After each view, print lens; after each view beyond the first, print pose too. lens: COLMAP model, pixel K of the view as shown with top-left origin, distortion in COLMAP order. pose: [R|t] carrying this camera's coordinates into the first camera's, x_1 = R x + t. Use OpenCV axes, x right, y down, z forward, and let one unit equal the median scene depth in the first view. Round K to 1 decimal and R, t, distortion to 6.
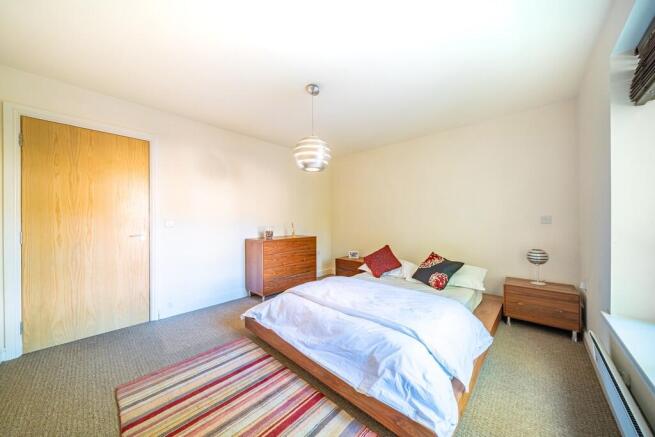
lens RADIAL K [[228.5, 0, 324.8], [0, 228.5, 218.7], [0, 0, 1]] dist [0.000595, 0.000177]
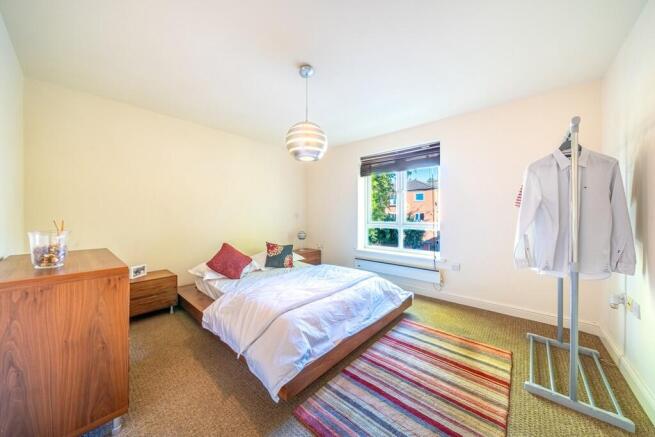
lens RADIAL K [[228.5, 0, 324.9], [0, 228.5, 216.2], [0, 0, 1]] dist [0.000595, 0.000177]
pose [[-0.046124, -0.002209, 0.998933, -1.061167], [0.002499, 0.999994, 0.002327, 0.008924], [-0.998933, 0.002603, -0.046119, 1.064824]]
